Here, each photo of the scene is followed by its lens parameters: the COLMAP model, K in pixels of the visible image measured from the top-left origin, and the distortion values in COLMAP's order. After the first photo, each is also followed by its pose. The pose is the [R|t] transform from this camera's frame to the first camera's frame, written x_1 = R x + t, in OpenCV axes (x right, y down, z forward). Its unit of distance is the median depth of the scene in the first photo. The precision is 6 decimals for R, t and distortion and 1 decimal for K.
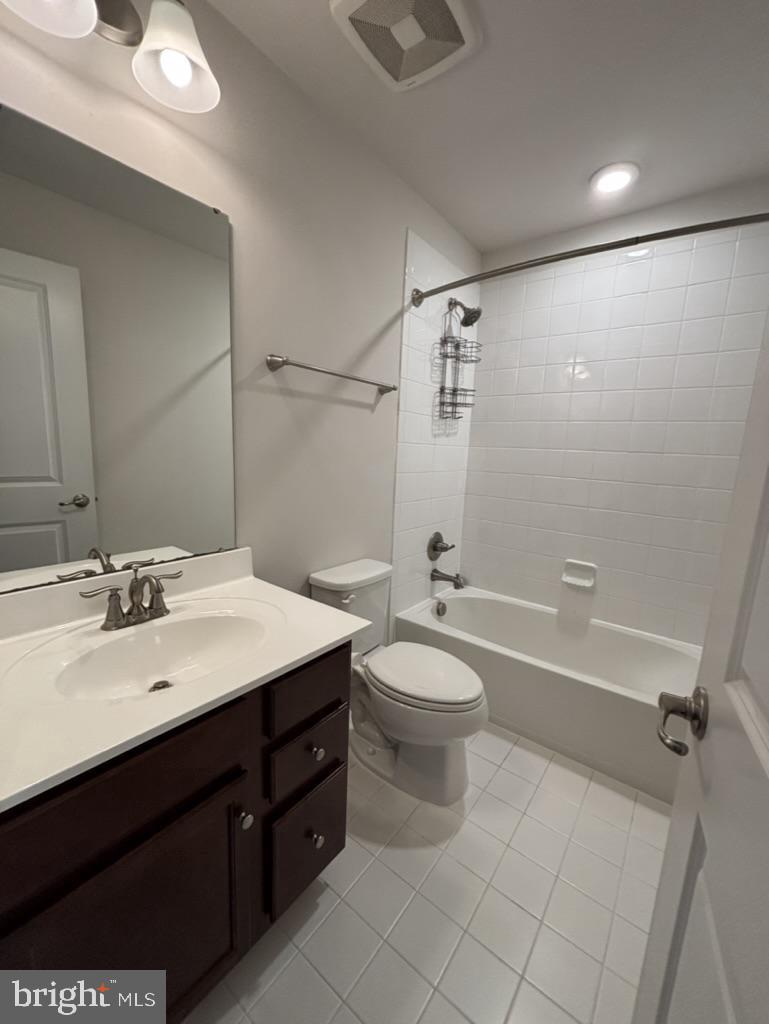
lens RADIAL K [[410.5, 0, 384.1], [0, 410.5, 515.4], [0, 0, 1]] dist [0.002765, -0.001065]
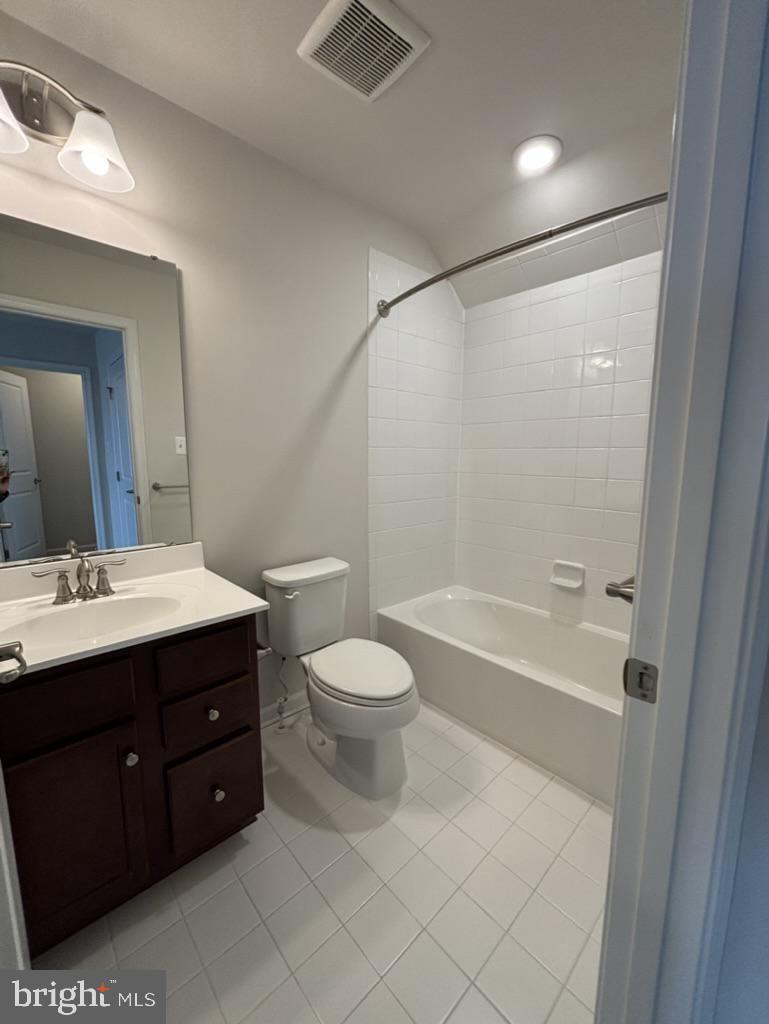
lens RADIAL K [[410.5, 0, 369.6], [0, 410.5, 513.8], [0, 0, 1]] dist [0.002765, -0.001065]
pose [[0.982844, -0.013740, -0.183925, 0.341733], [0.010515, 0.999774, -0.018498, 0.022470], [0.184137, 0.016247, 0.982766, -0.047076]]
